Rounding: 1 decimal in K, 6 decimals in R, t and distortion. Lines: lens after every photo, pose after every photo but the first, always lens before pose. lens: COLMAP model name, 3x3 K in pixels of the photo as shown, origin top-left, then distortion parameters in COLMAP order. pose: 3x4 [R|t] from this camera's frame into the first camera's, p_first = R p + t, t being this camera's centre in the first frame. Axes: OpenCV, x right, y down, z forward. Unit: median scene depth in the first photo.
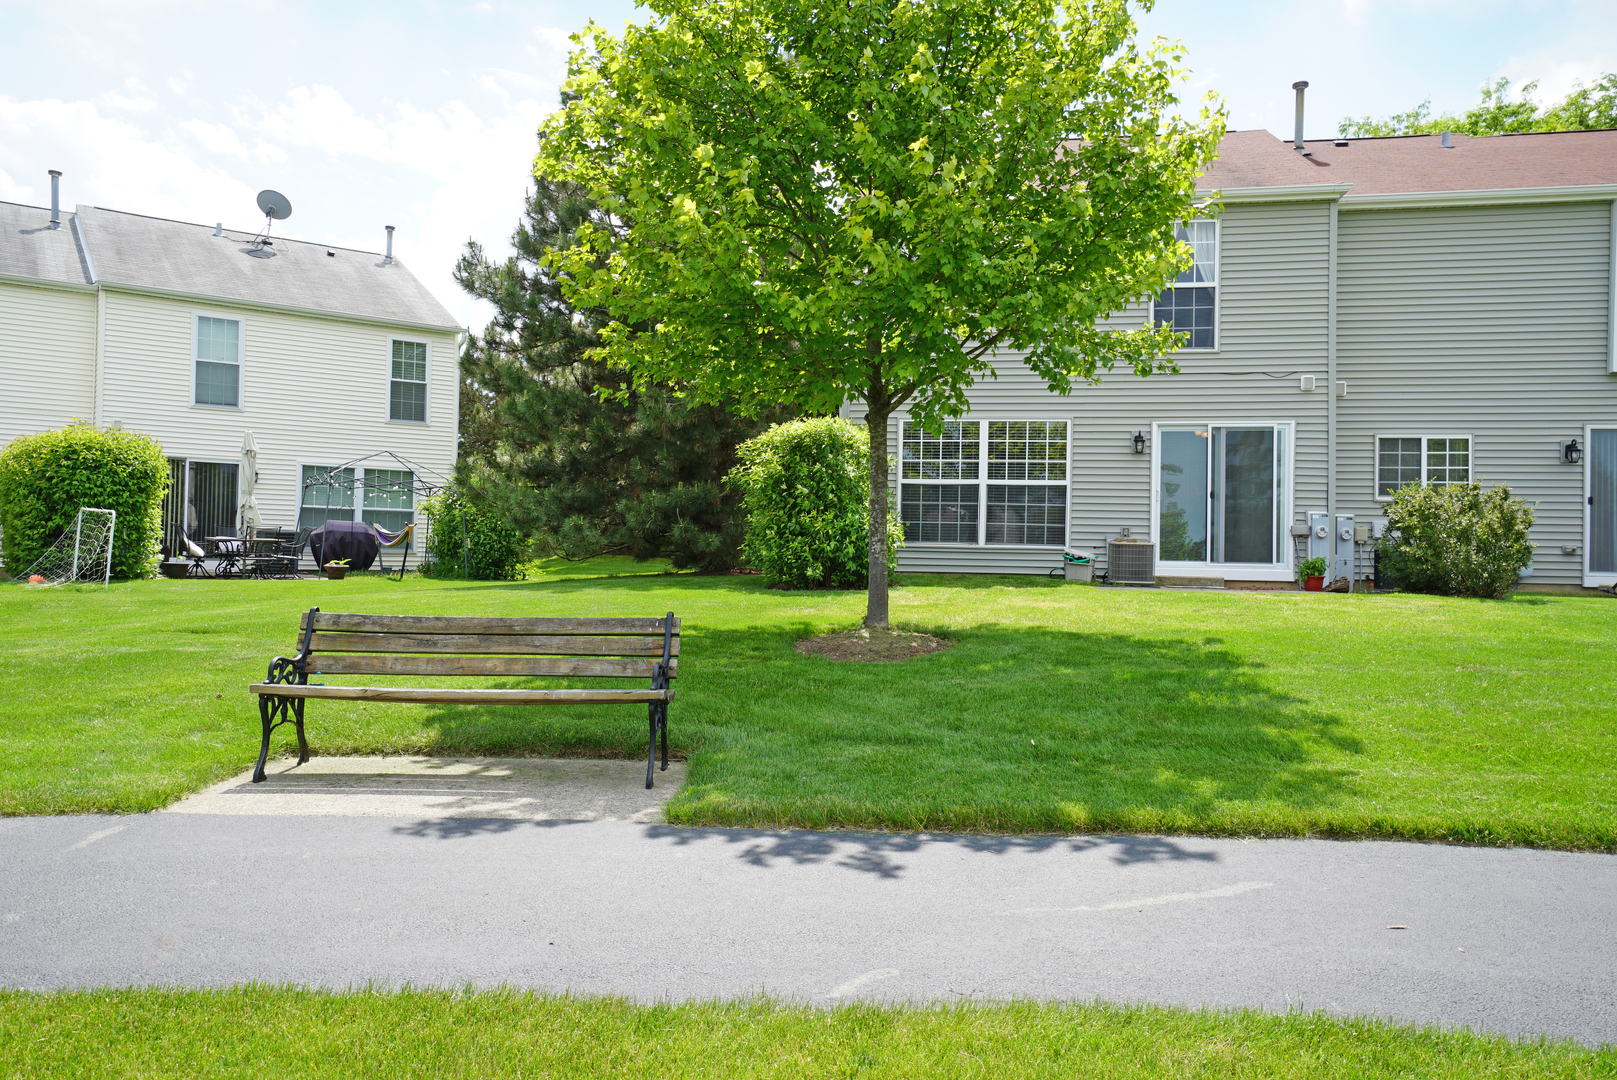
lens RADIAL K [[1216.8, 0, 808.5], [0, 1216.8, 540.0], [0, 0, 1]] dist [0.079557, 0.003106]
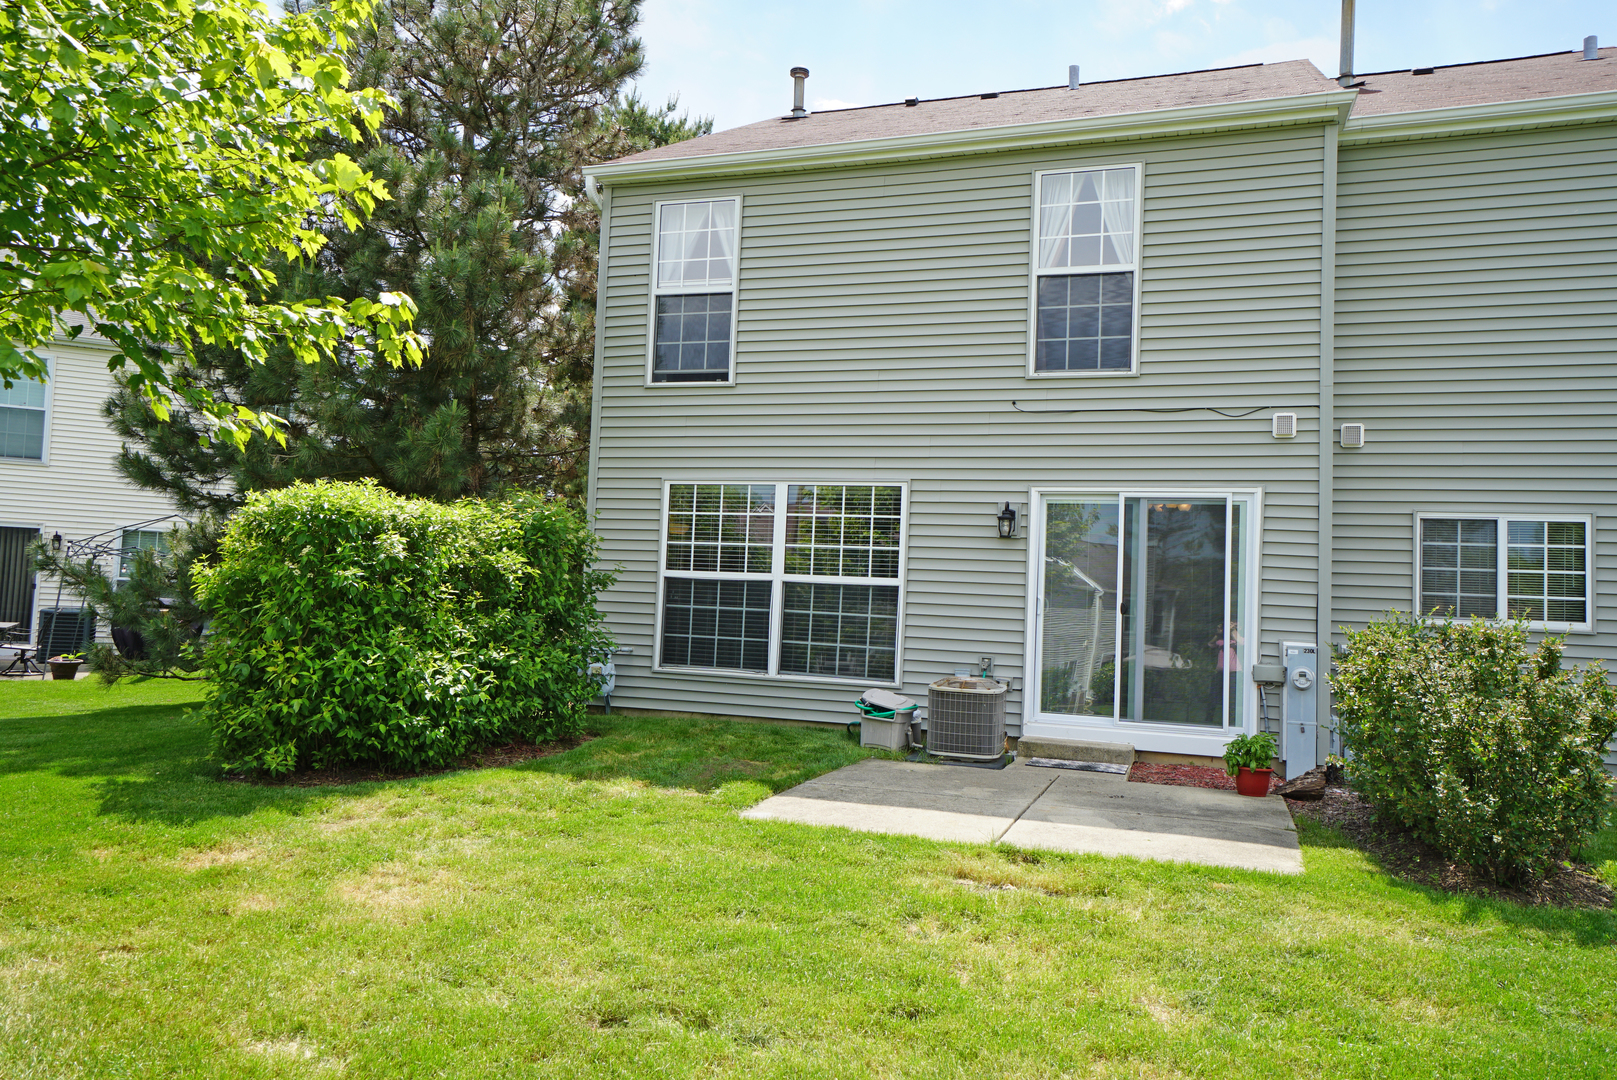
lens RADIAL K [[1216.8, 0, 808.5], [0, 1216.8, 540.0], [0, 0, 1]] dist [0.079557, 0.003106]
pose [[0.986869, 0.013195, -0.160984, 0.271130], [-0.020501, 0.998830, -0.043807, -0.040694], [0.160217, 0.046532, 0.985984, 0.373803]]
